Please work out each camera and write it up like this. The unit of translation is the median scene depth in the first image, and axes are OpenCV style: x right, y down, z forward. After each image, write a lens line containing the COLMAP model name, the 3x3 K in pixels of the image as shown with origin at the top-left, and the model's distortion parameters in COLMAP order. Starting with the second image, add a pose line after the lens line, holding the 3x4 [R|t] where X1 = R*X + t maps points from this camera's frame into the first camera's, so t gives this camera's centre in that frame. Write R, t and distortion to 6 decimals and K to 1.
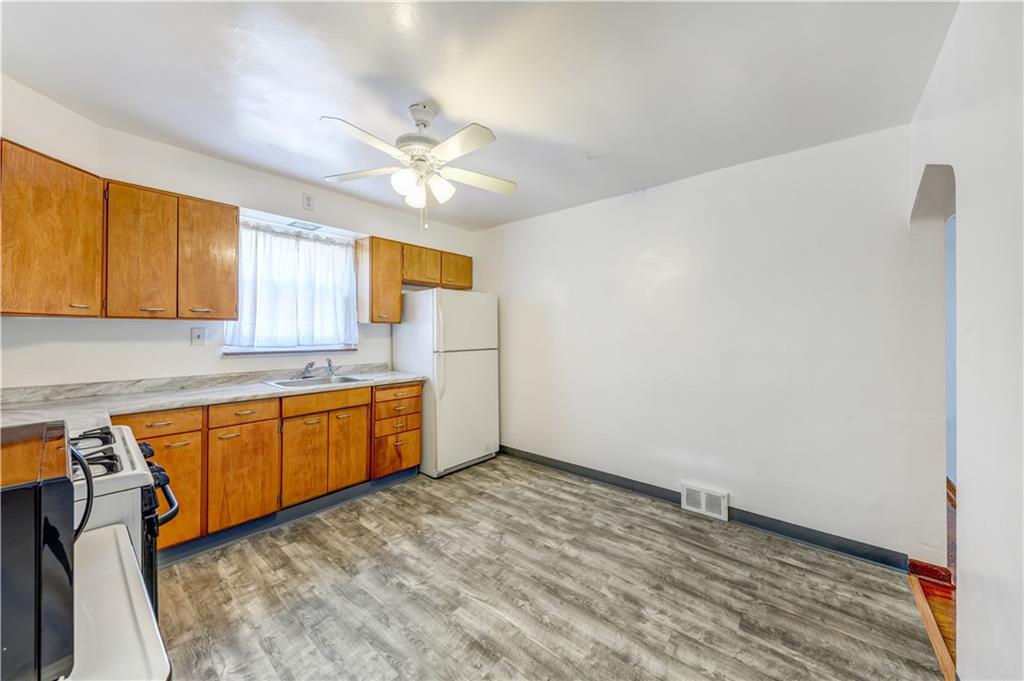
lens RADIAL K [[360.2, 0, 512.0], [0, 360.2, 333.6], [0, 0, 1]] dist [0.010970, -0.007364]
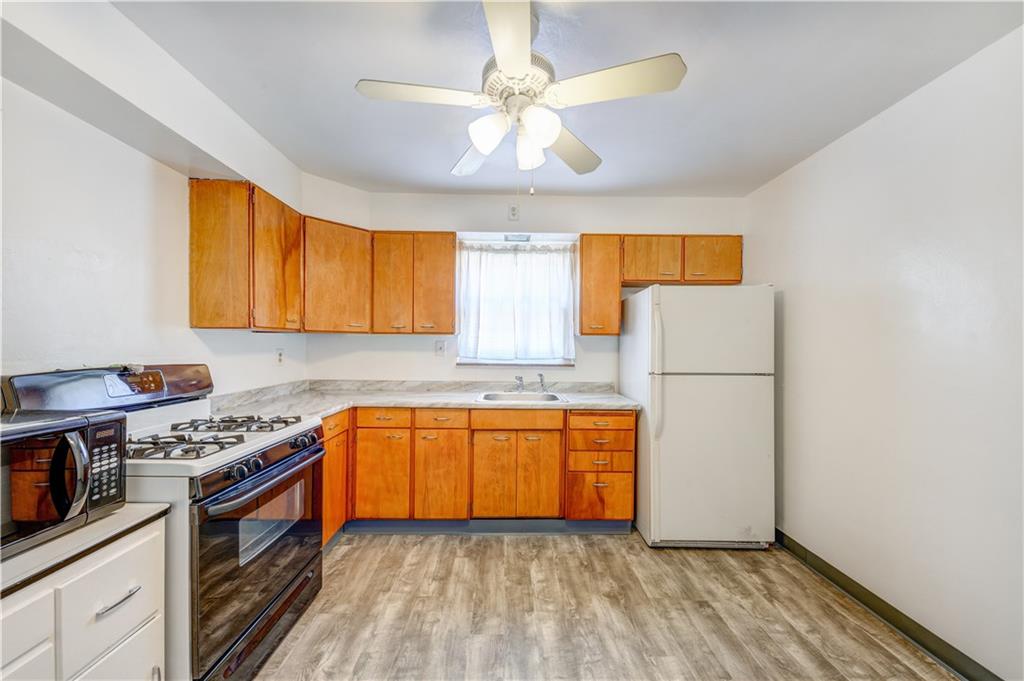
lens RADIAL K [[362.4, 0, 514.7], [0, 362.4, 347.7], [0, 0, 1]] dist [0.008242, -0.007540]
pose [[0.657938, 0.010672, -0.752996, 0.187910], [-0.011611, 0.999924, 0.004026, -0.001716], [0.752982, 0.006094, 0.658012, 0.370983]]
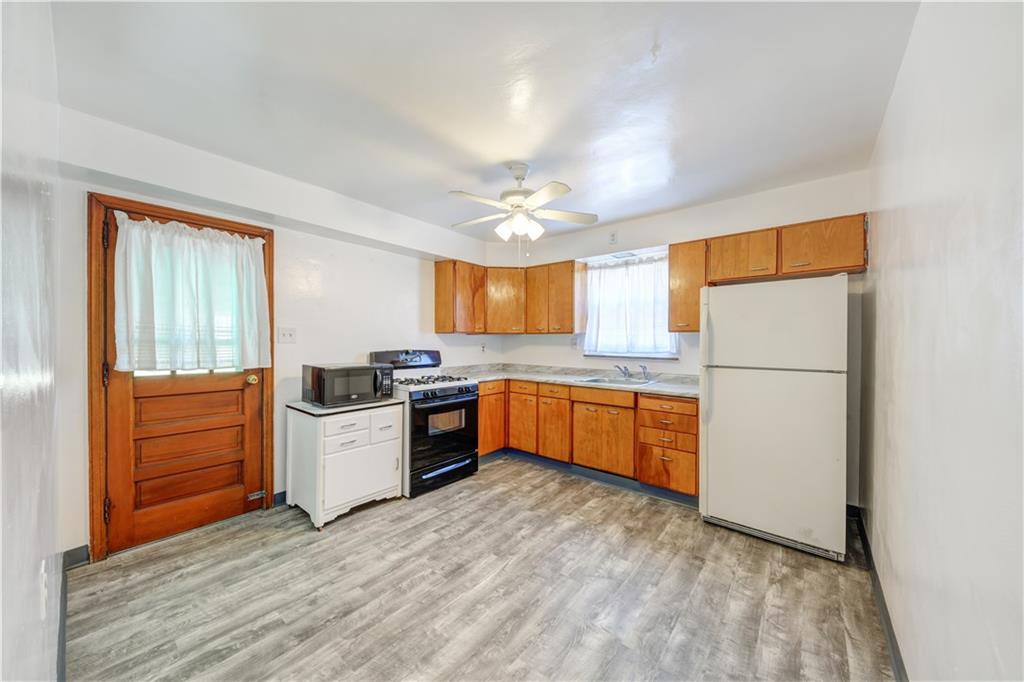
lens RADIAL K [[362.4, 0, 514.7], [0, 362.4, 348.2], [0, 0, 1]] dist [0.008242, -0.007540]
pose [[0.005900, 0.019796, -0.999787, 0.723653], [-0.010361, 0.999752, 0.019735, -0.001823], [0.999929, 0.010242, 0.006104, 0.677007]]
